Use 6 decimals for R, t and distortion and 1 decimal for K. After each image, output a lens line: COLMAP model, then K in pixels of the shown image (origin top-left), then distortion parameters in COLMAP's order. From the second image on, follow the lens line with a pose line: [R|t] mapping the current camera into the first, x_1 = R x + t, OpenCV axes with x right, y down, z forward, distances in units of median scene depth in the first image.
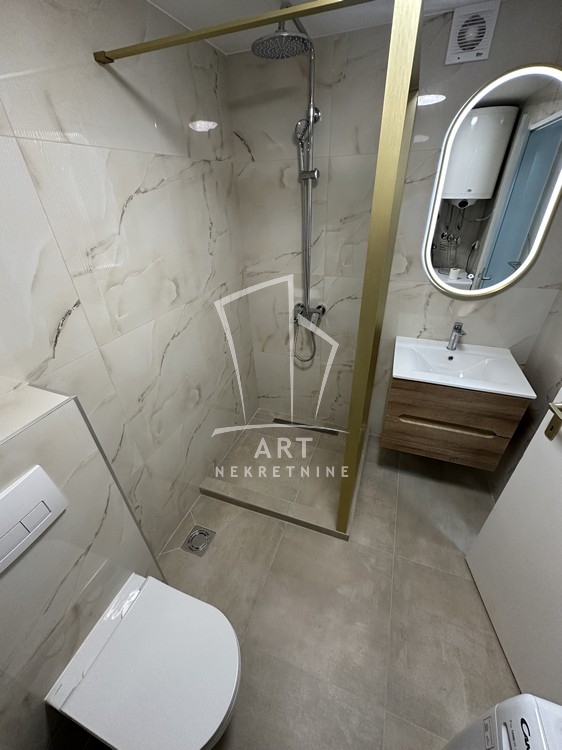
lens RADIAL K [[299.3, 0, 281.0], [0, 299.3, 375.0], [0, 0, 1]] dist [0.000047, -0.000285]
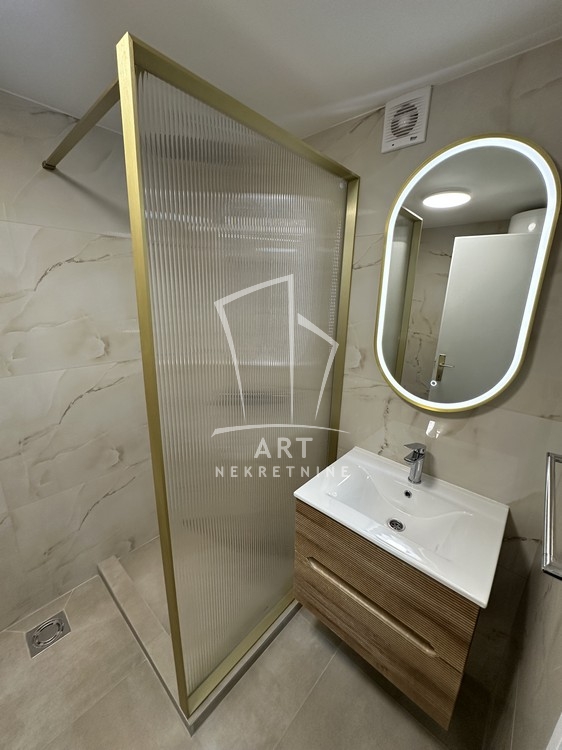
lens RADIAL K [[299.3, 0, 281.0], [0, 299.3, 375.0], [0, 0, 1]] dist [0.000047, -0.000285]
pose [[0.926628, 0.153230, -0.343339, 0.538428], [-0.243679, 0.940186, -0.238058, -0.086631], [0.286325, 0.304256, 0.908541, 0.229171]]
